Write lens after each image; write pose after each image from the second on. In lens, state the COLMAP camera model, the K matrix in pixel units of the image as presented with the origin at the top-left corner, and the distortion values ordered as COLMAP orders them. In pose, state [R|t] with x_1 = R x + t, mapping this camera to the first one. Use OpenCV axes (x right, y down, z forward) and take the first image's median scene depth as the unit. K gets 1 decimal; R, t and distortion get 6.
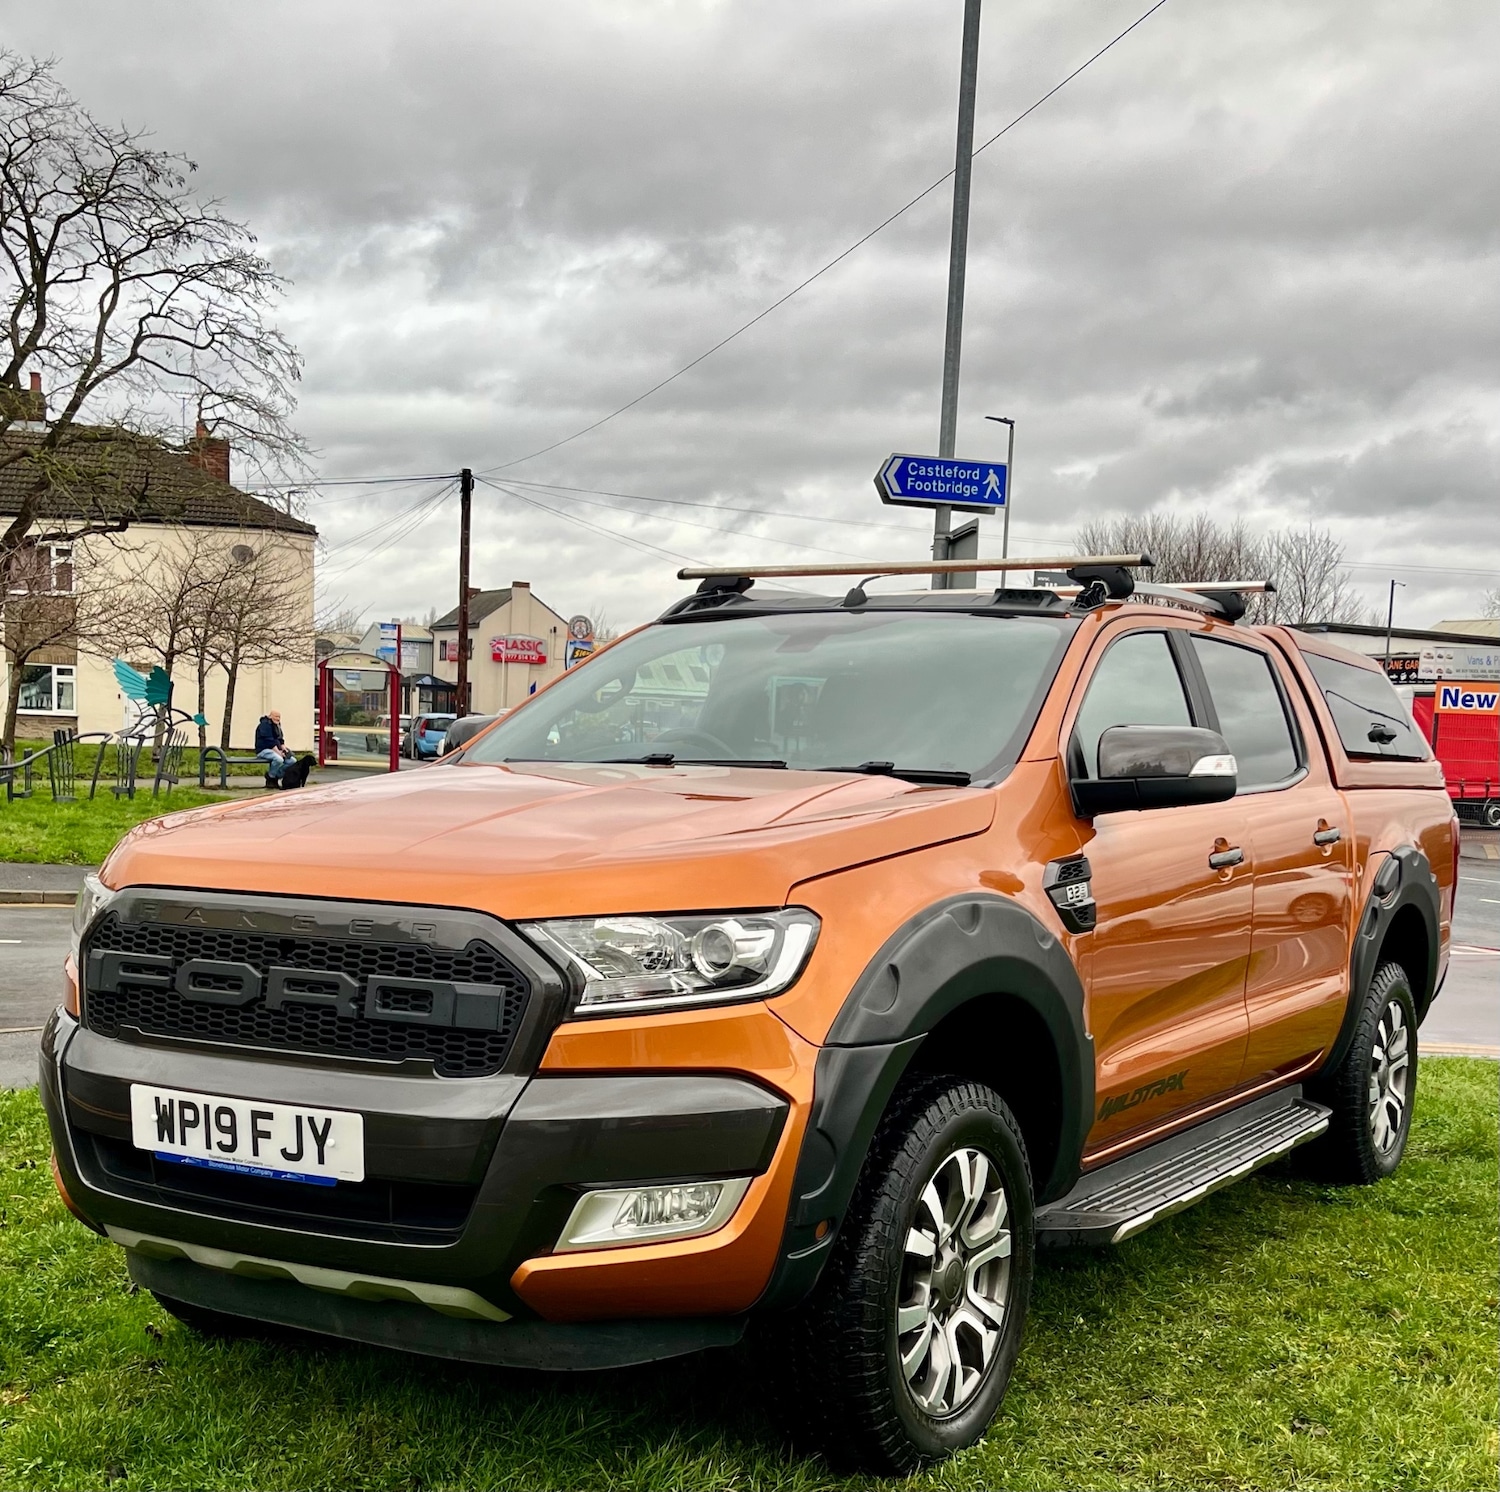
lens RADIAL K [[2138.3, 0, 754.5], [0, 2138.3, 808.7], [0, 0, 1]] dist [0.097526, -0.138220]
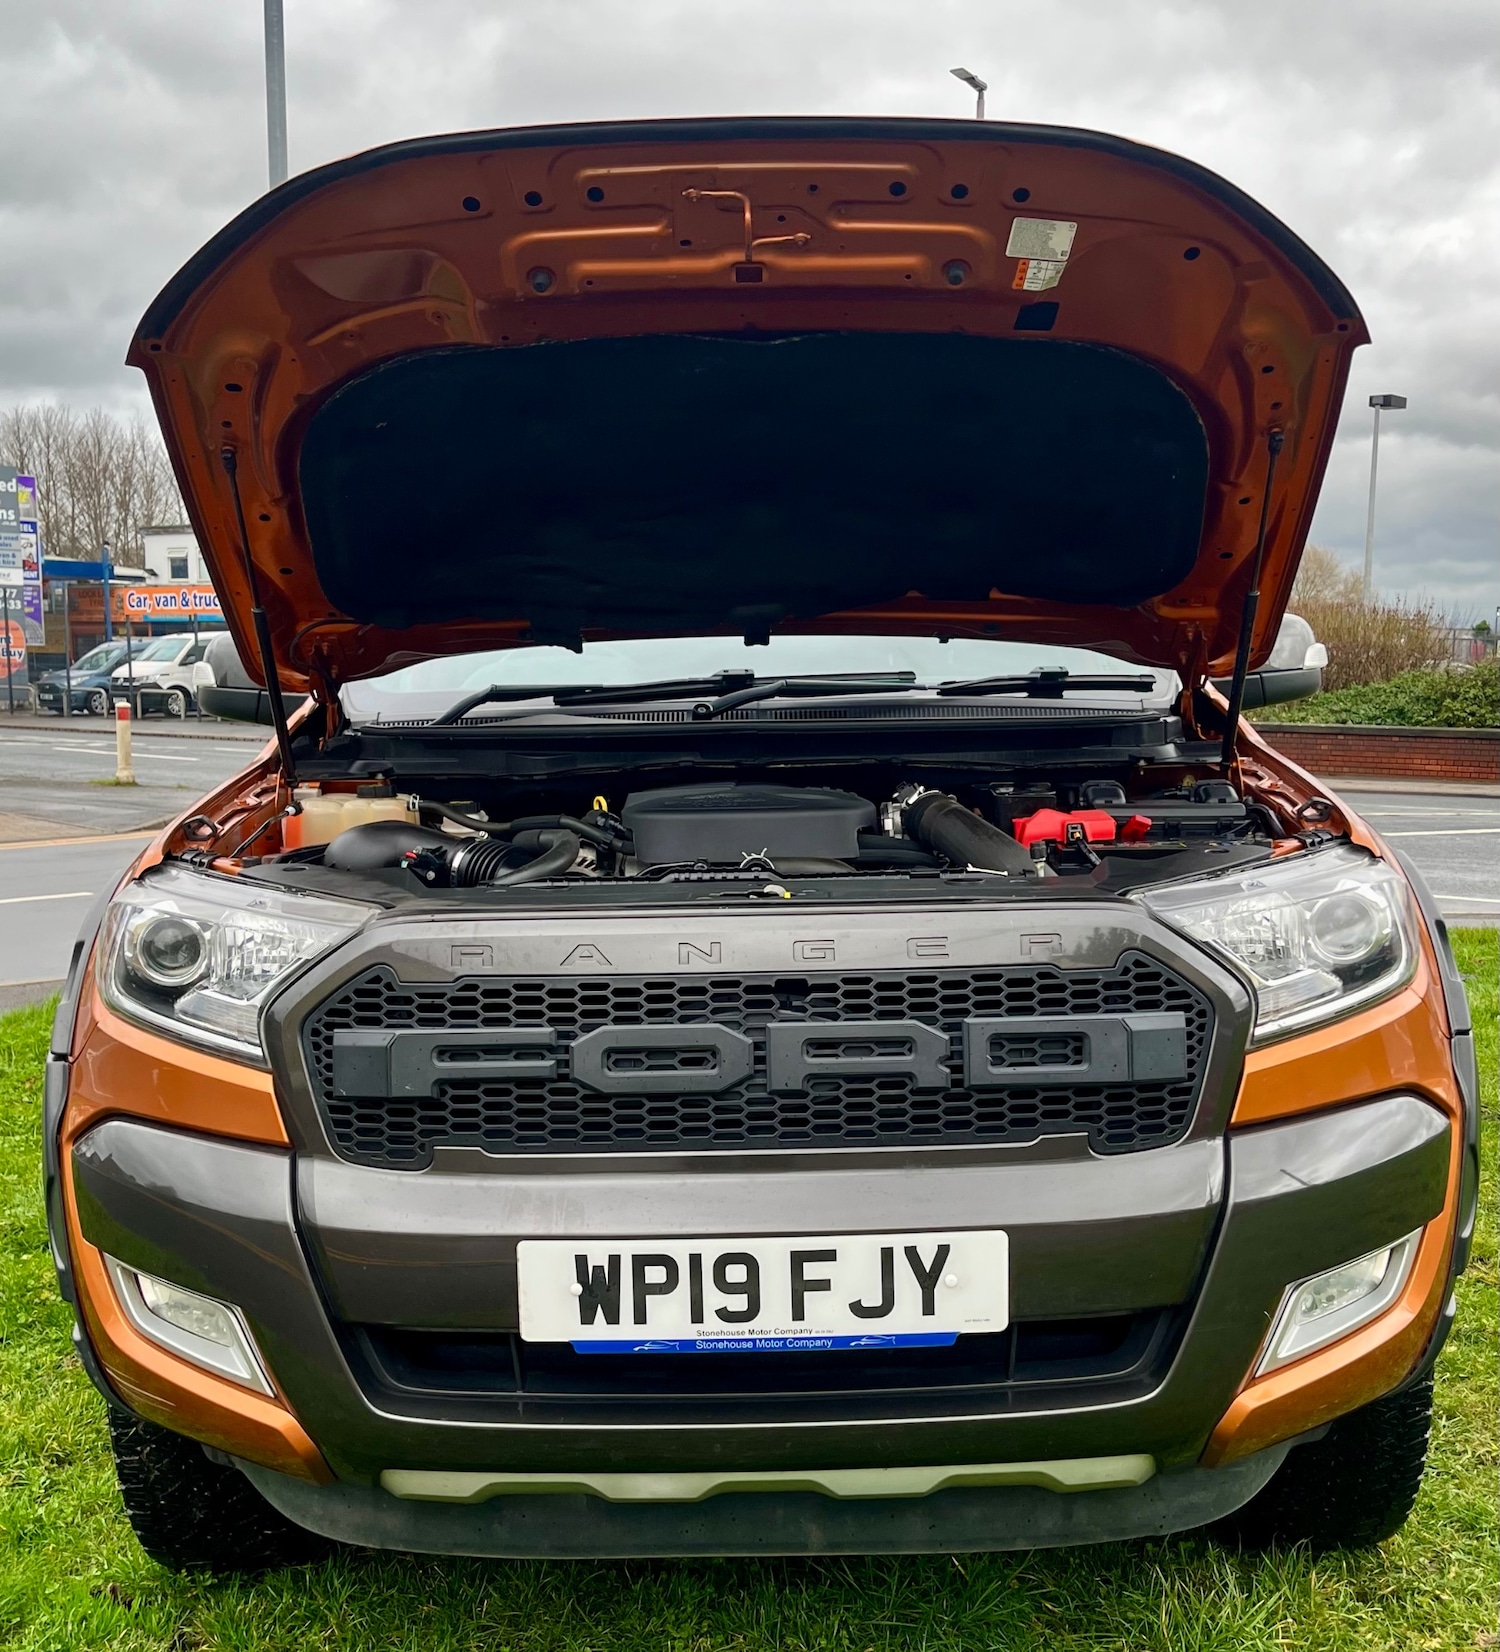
lens RADIAL K [[2094.1, 0, 750.0], [0, 2094.1, 826.0], [0, 0, 1]] dist [0.095194, -0.082525]
pose [[0.855005, -0.081261, 0.512215, -0.538155], [0.052581, 0.996142, 0.070264, -0.029146], [-0.515948, -0.033143, 0.855978, 0.464117]]
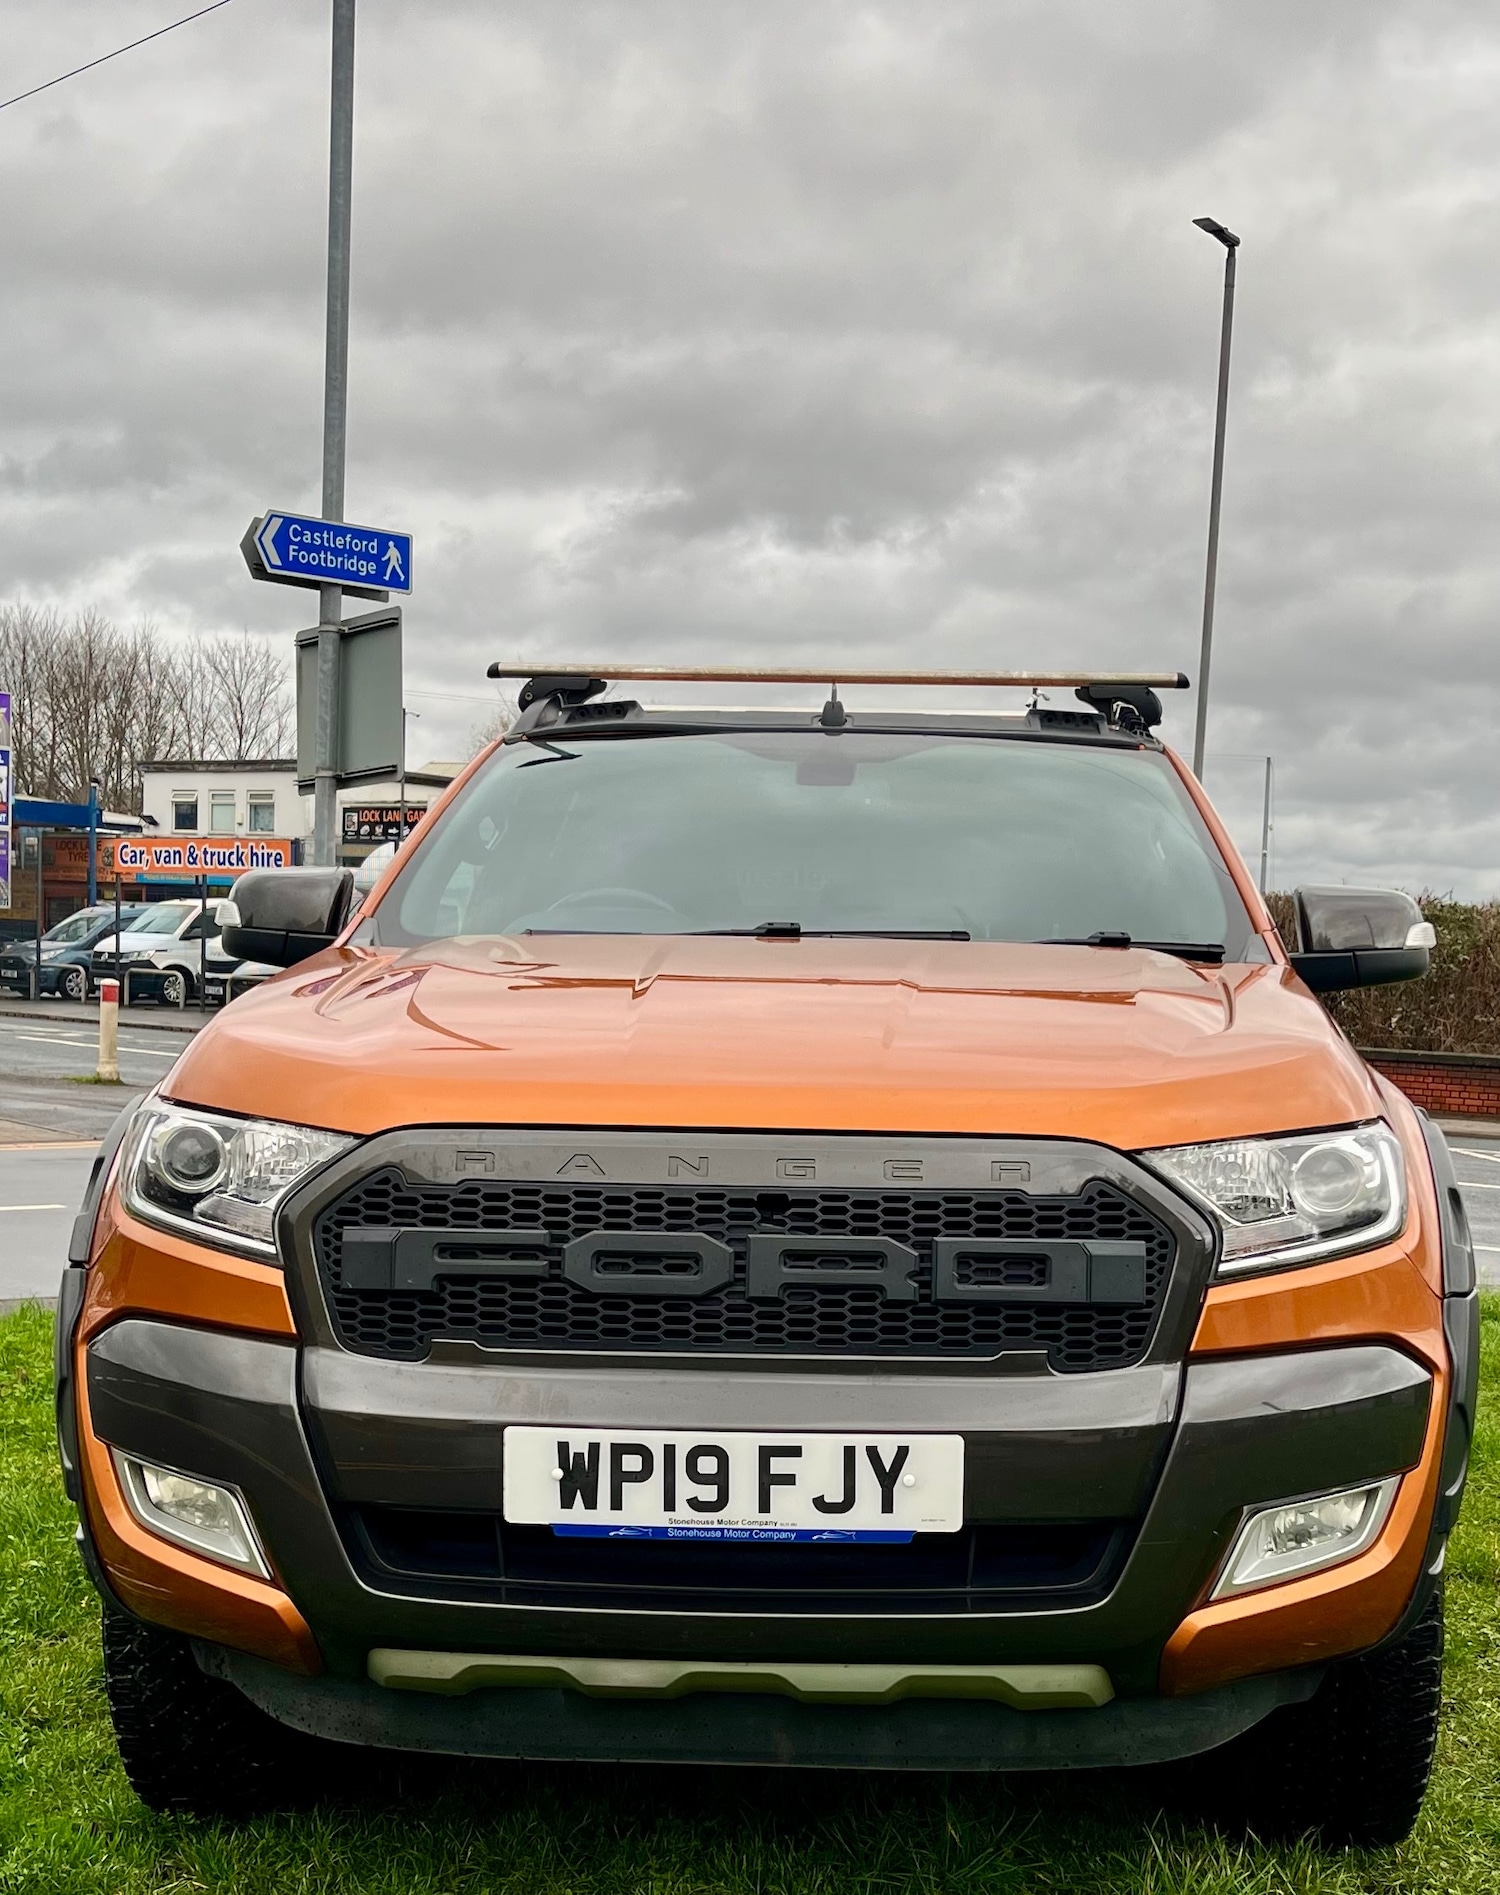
lens RADIAL K [[2806.4, 0, 837.5], [0, 2806.4, 1039.2], [0, 0, 1]] dist [0.077173, 0.139582]
pose [[0.872682, -0.022350, 0.487776, -0.625407], [0.015930, 0.999723, 0.017308, -0.003394], [-0.488028, -0.007334, 0.872797, 0.207424]]
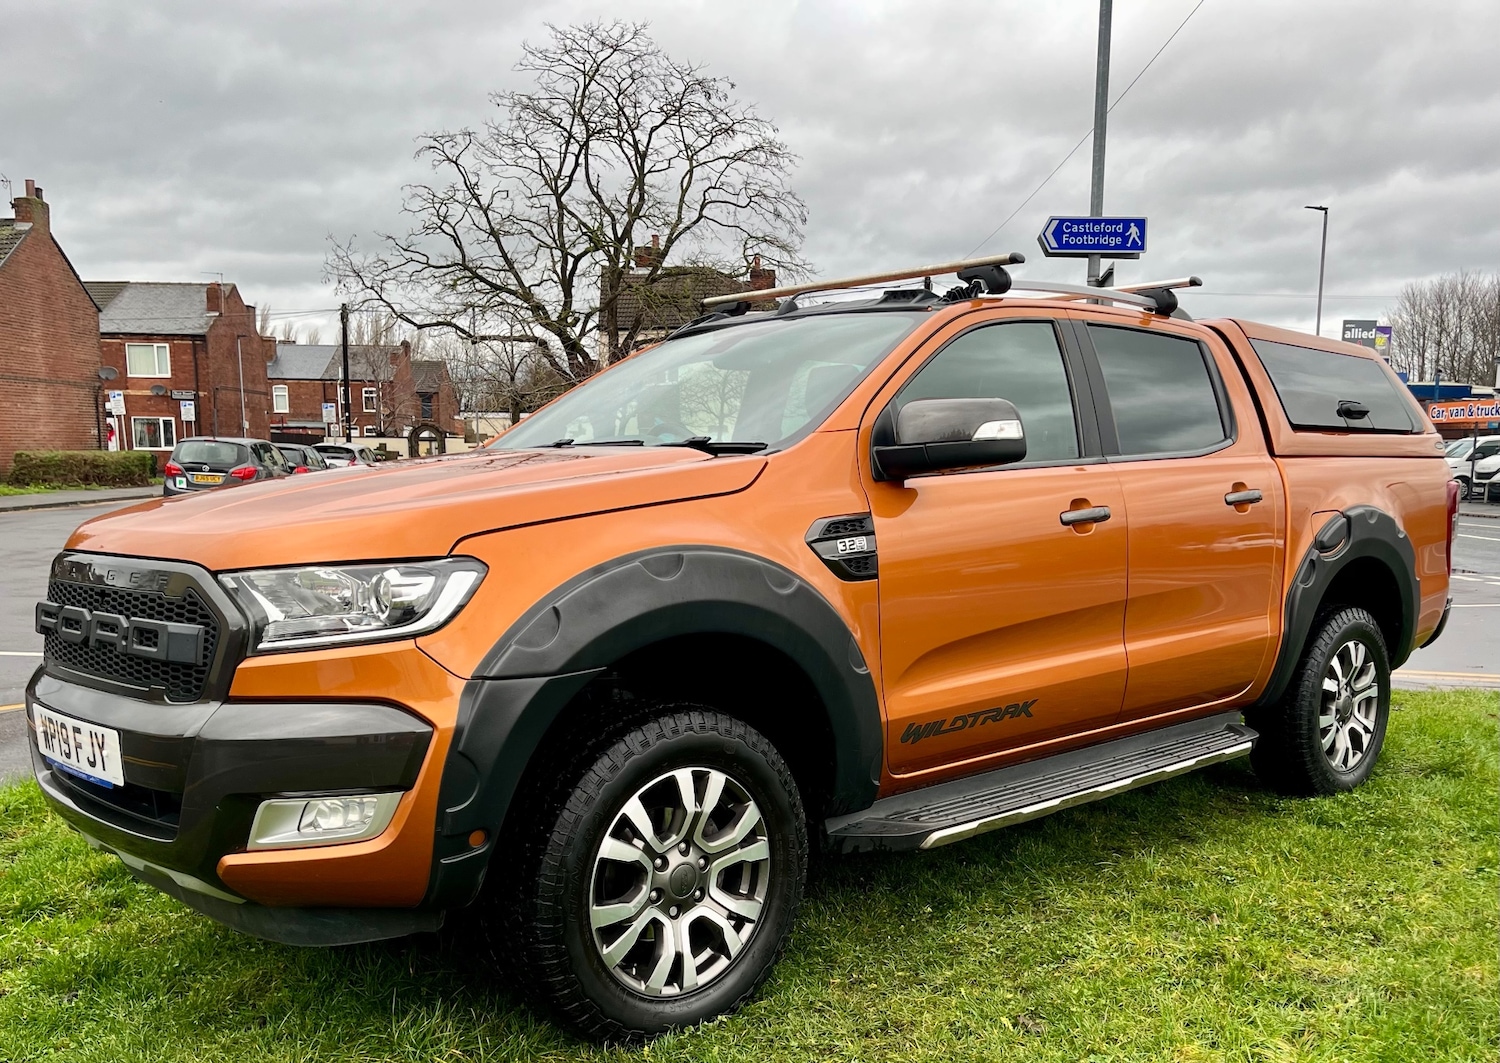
lens RADIAL K [[1434.1, 0, 773.7], [0, 1434.1, 591.3], [0, 0, 1]] dist [0.090001, -0.179579]
pose [[0.960906, -0.008627, -0.276740, 0.378945], [0.023395, 0.998470, 0.050105, 0.028952], [0.275885, -0.054620, 0.959638, 0.301909]]
